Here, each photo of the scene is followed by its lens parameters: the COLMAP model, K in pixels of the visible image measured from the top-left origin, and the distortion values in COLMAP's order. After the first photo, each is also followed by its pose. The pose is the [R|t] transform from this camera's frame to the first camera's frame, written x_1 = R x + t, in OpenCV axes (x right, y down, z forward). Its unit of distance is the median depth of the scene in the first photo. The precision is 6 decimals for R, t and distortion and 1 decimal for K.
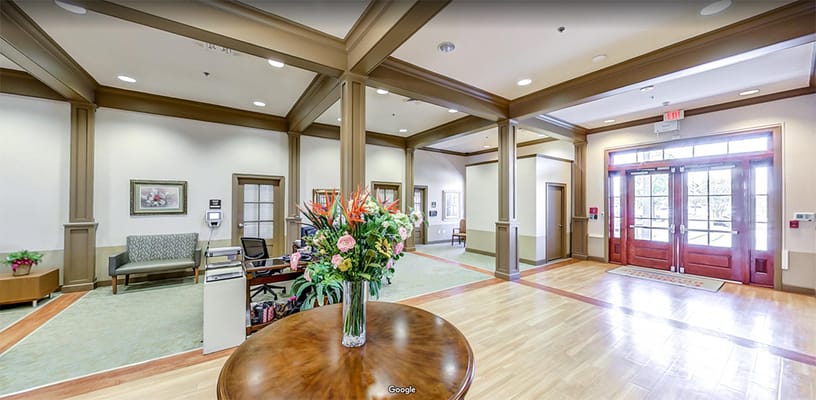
lens RADIAL K [[262.9, 0, 389.7], [0, 262.9, 199.2], [0, 0, 1]] dist [0.000149, 0.000021]
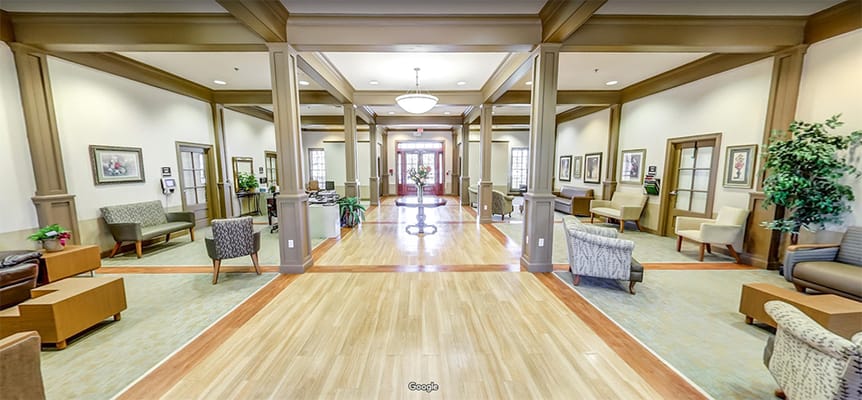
lens RADIAL K [[279.2, 0, 431.0], [0, 279.2, 200.0], [0, 0, 1]] dist [0.000311, 0.000017]
pose [[0.523708, -0.106834, 0.845173, -1.110930], [-0.004044, 0.991782, 0.127872, -0.014473], [-0.851888, -0.070385, 0.518972, -0.460772]]
